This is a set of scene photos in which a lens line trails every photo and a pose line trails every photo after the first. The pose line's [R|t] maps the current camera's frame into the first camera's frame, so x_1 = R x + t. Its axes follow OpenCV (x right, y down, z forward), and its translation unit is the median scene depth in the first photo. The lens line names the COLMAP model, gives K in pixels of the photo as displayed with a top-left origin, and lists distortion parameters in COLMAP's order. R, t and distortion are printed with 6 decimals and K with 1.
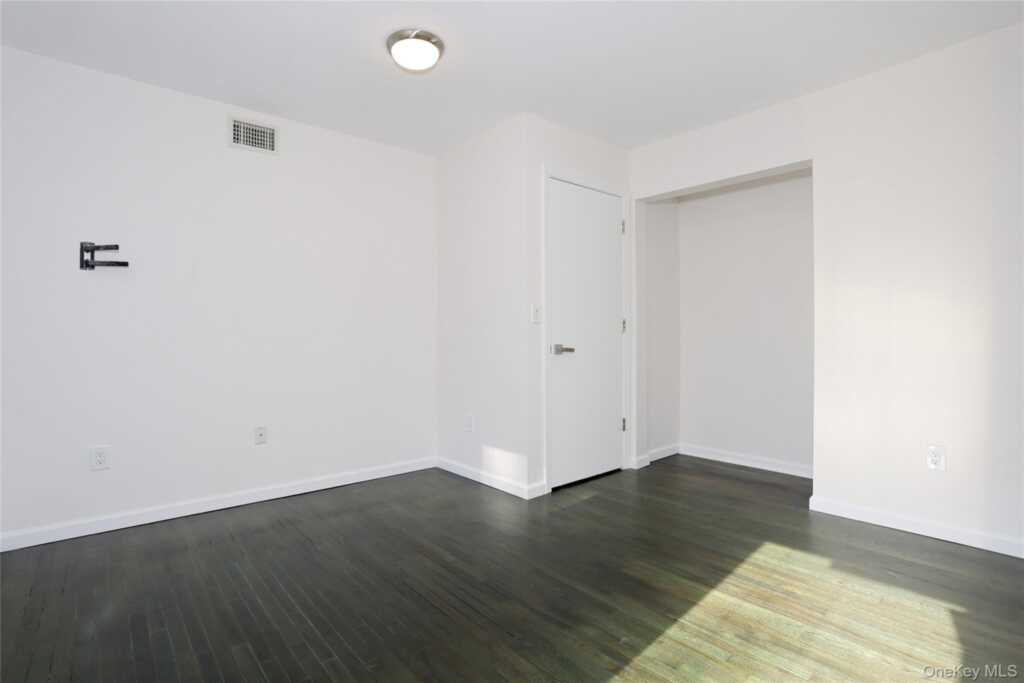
lens RADIAL K [[492.7, 0, 508.9], [0, 492.7, 337.0], [0, 0, 1]] dist [-0.050656, -0.000047]
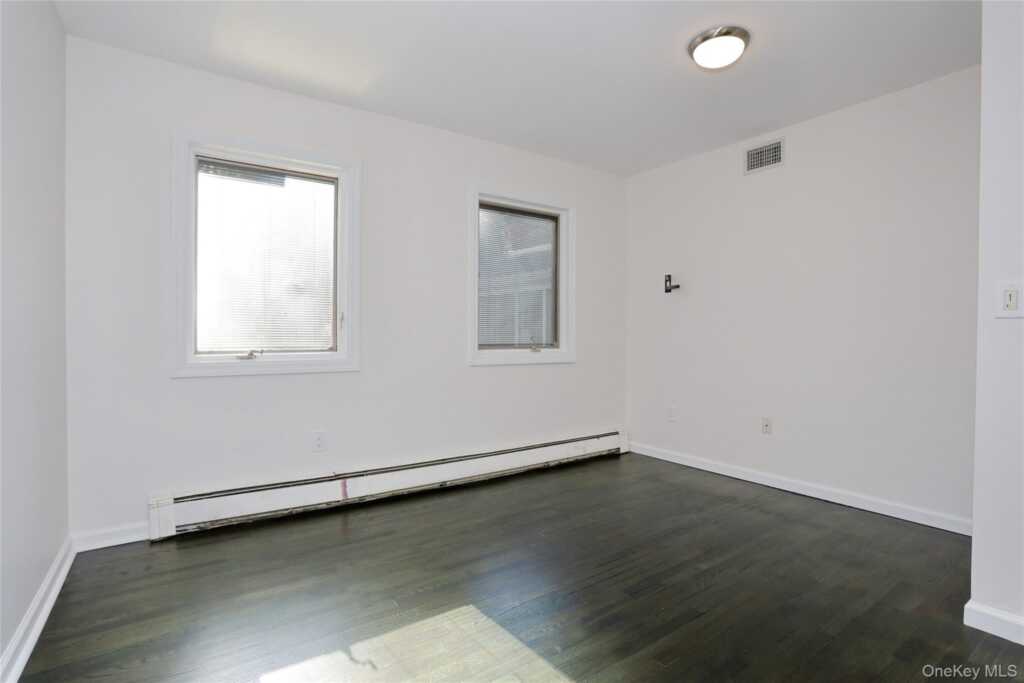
lens RADIAL K [[492.7, 0, 508.9], [0, 492.7, 337.0], [0, 0, 1]] dist [-0.050656, -0.000047]
pose [[-0.102687, 0.008619, -0.994676, 0.731205], [-0.006904, 0.999932, 0.009378, -0.006725], [0.994690, 0.007830, -0.102620, 0.599156]]
